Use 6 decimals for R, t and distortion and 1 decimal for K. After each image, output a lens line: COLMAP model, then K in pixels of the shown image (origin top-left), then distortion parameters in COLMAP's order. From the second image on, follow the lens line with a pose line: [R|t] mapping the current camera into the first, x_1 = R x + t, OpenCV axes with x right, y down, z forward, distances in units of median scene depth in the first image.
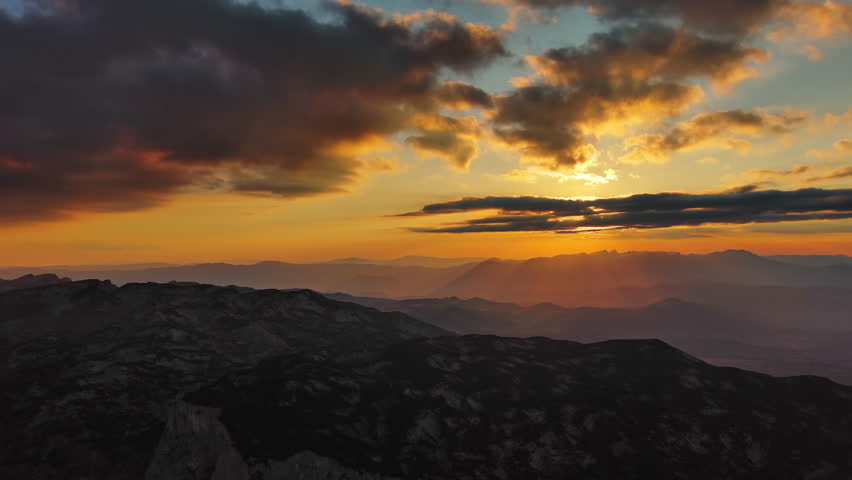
lens RADIAL K [[660.8, 0, 426.0], [0, 660.8, 240.0], [0, 0, 1]] dist [0.004925, -0.015695]
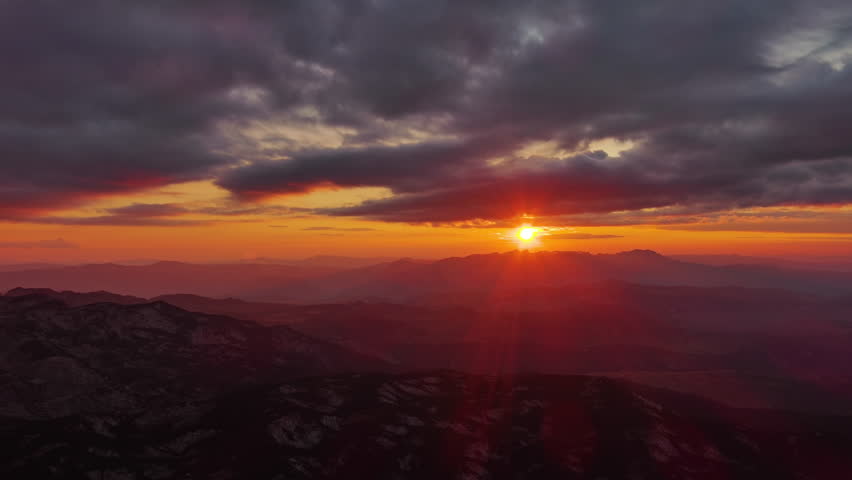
lens RADIAL K [[660.8, 0, 426.0], [0, 660.8, 240.0], [0, 0, 1]] dist [0.004925, -0.015695]
pose [[0.991548, 0.002662, 0.129717, 0.084535], [-0.002816, 0.999996, 0.001003, -0.000921], [-0.129713, -0.001360, 0.991551, 0.426605]]
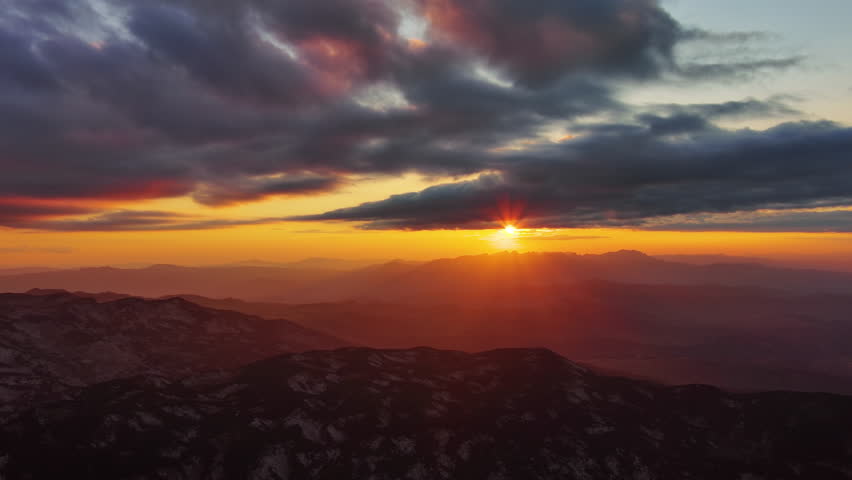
lens RADIAL K [[660.8, 0, 426.0], [0, 660.8, 240.0], [0, 0, 1]] dist [0.004925, -0.015695]
pose [[0.989907, -0.003311, 0.141683, 0.073321], [0.003599, 0.999992, -0.001775, -0.002103], [-0.141676, 0.002267, 0.989910, 0.139345]]
